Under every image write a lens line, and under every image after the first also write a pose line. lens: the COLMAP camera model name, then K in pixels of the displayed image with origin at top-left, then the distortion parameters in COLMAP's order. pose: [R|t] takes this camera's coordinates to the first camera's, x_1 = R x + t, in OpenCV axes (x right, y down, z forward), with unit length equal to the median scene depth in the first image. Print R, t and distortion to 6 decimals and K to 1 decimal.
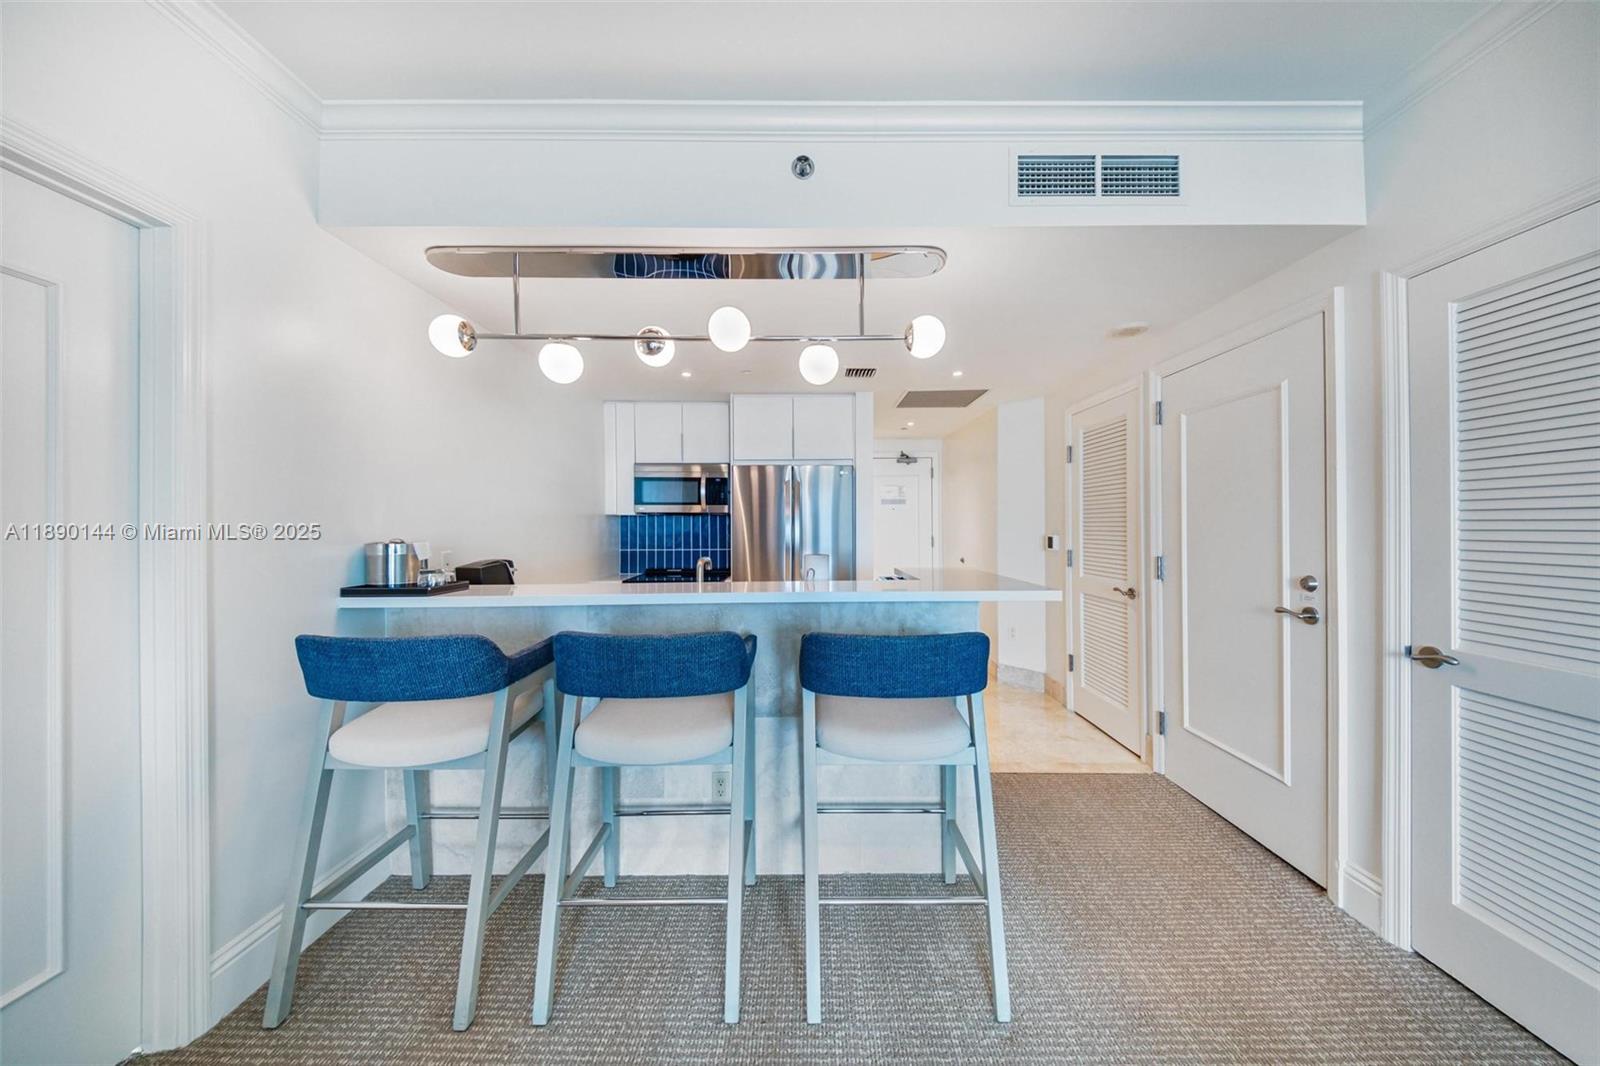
lens RADIAL K [[560.6, 0, 809.2], [0, 560.6, 520.2], [0, 0, 1]] dist [-0.003046, 0.000124]
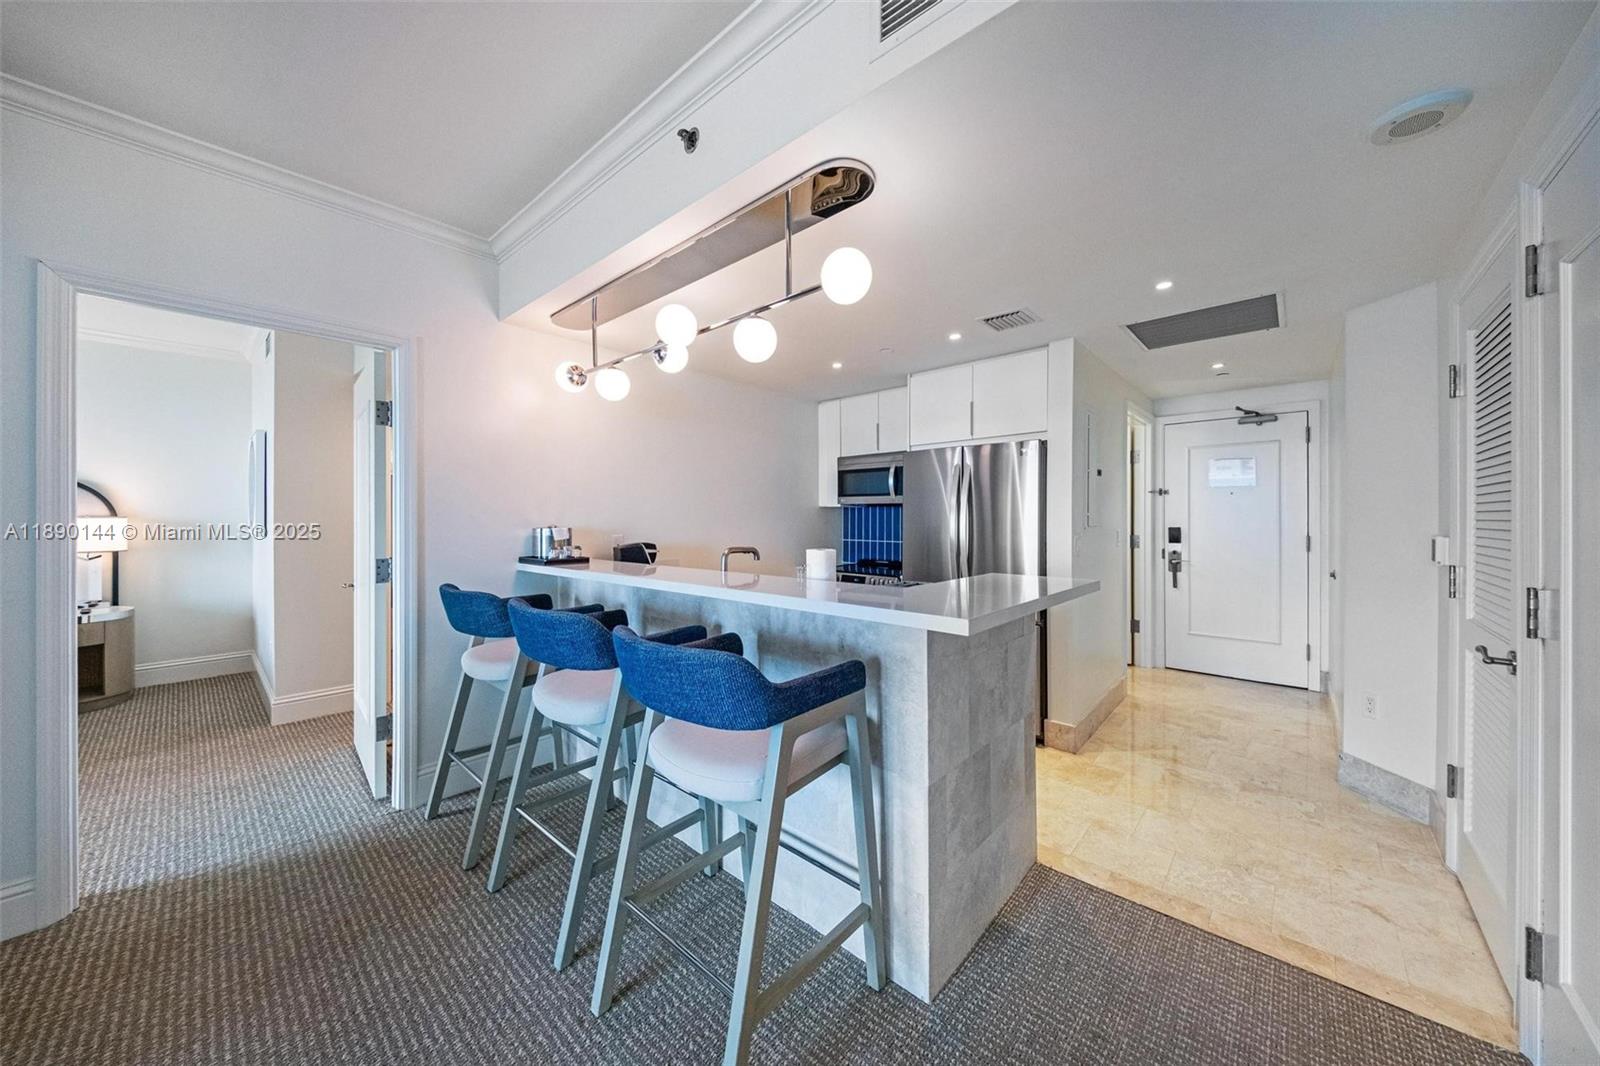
lens RADIAL K [[560.6, 0, 776.0], [0, 560.6, 513.8], [0, 0, 1]] dist [-0.003046, 0.000124]
pose [[0.730493, -0.006298, -0.682891, 0.328832], [0.007835, 0.999969, -0.000842, 0.003393], [0.682875, -0.004735, 0.730520, 0.175621]]
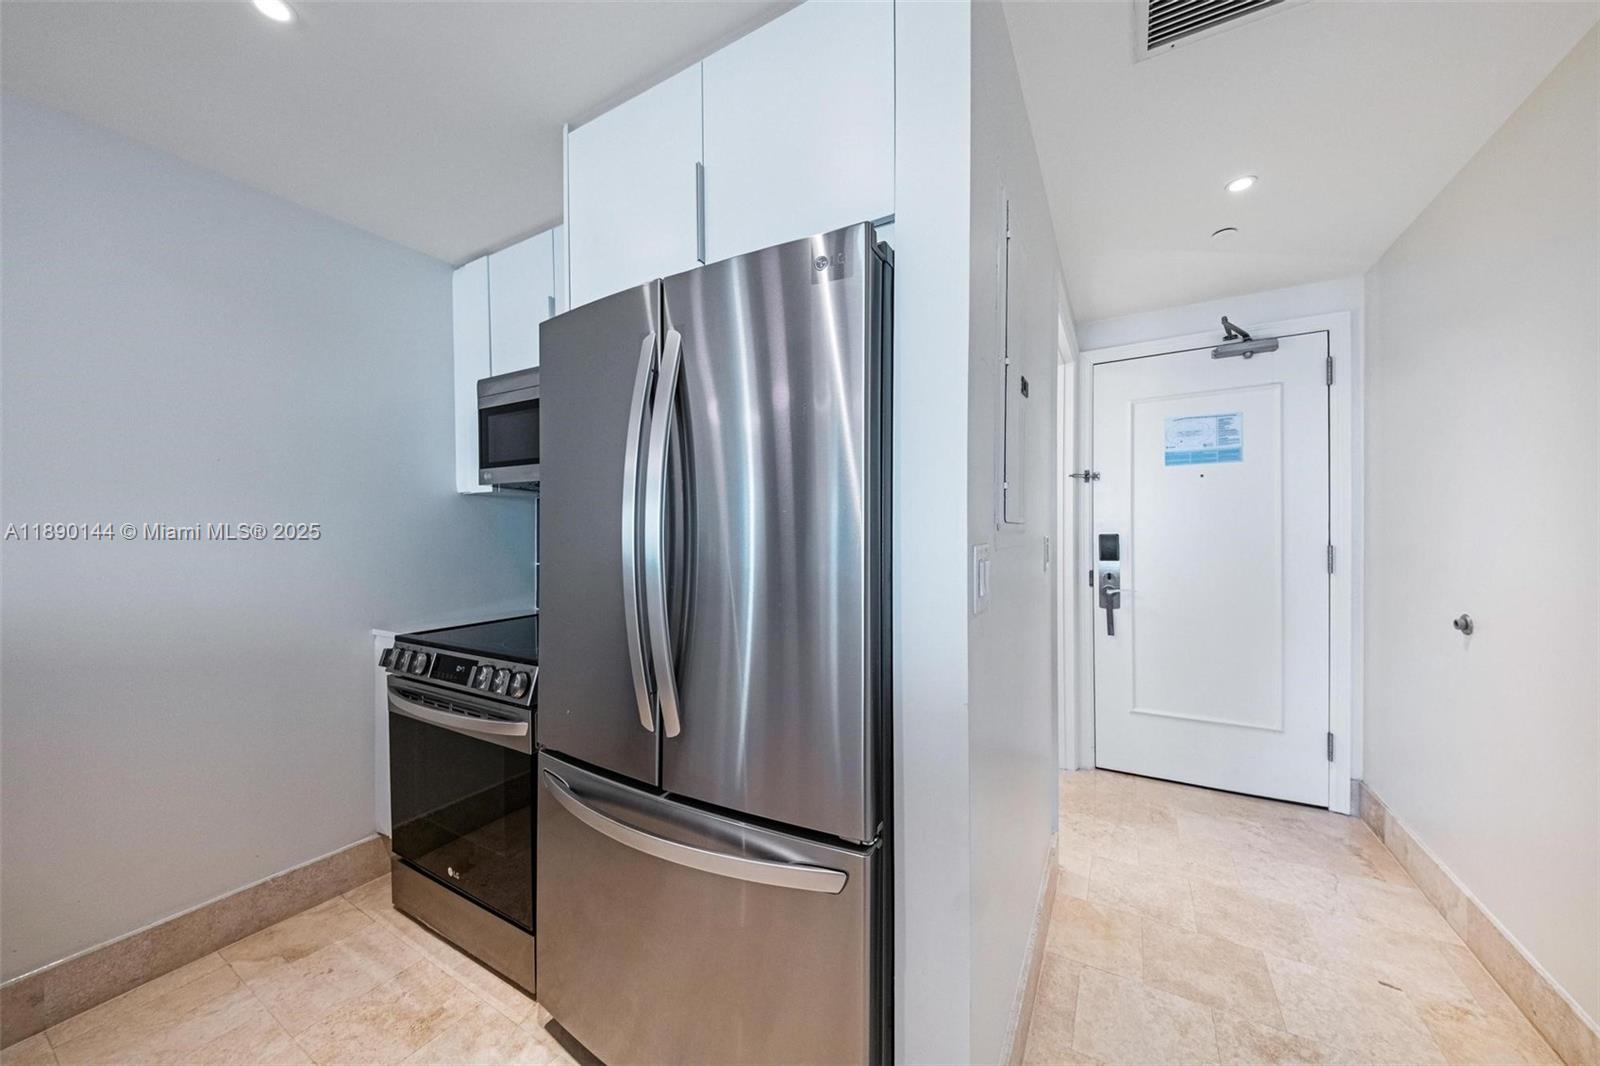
lens RADIAL K [[560.6, 0, 790.7], [0, 560.6, 534.7], [0, 0, 1]] dist [-0.003046, 0.000124]
pose [[0.859141, -0.005439, -0.511710, 0.158029], [0.010087, 0.999929, 0.006306, 0.028727], [0.511640, -0.010580, 0.859135, 0.774776]]
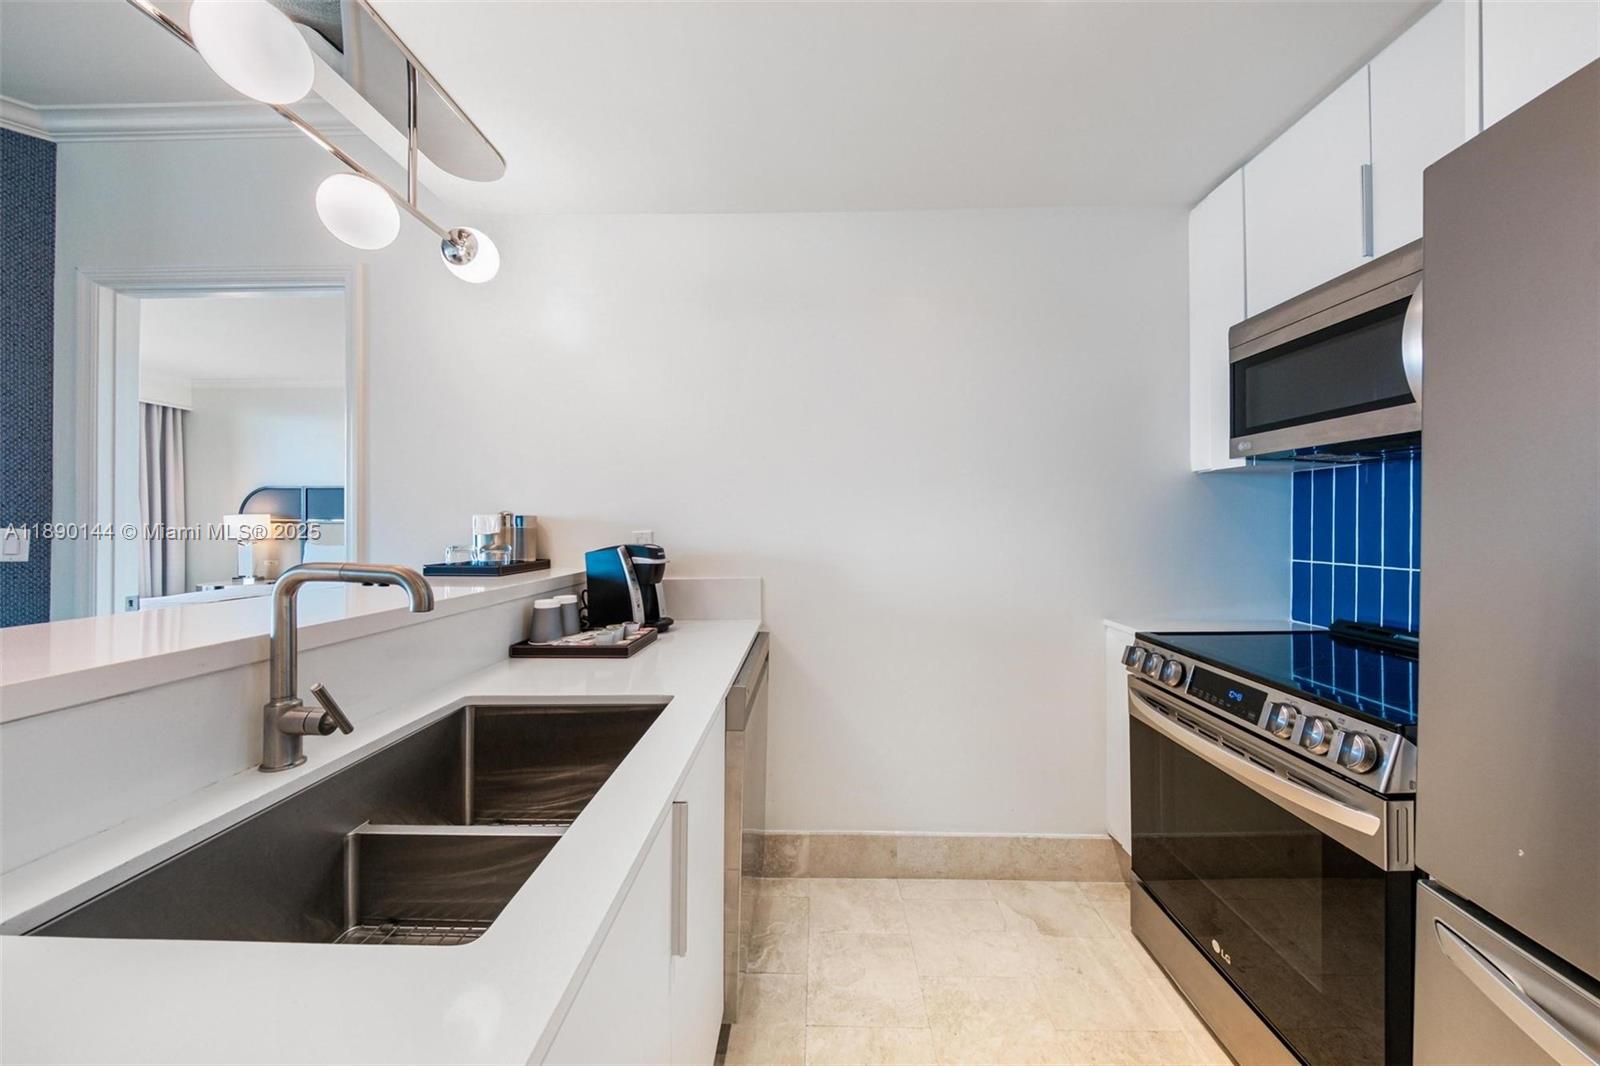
lens RADIAL K [[560.6, 0, 812.1], [0, 560.6, 523.7], [0, 0, 1]] dist [-0.003046, 0.000124]
pose [[-0.019435, 0.000337, -0.999811, 0.069616], [0.007236, 0.999974, 0.000196, 0.028836], [0.999785, -0.007230, -0.019437, 0.771540]]
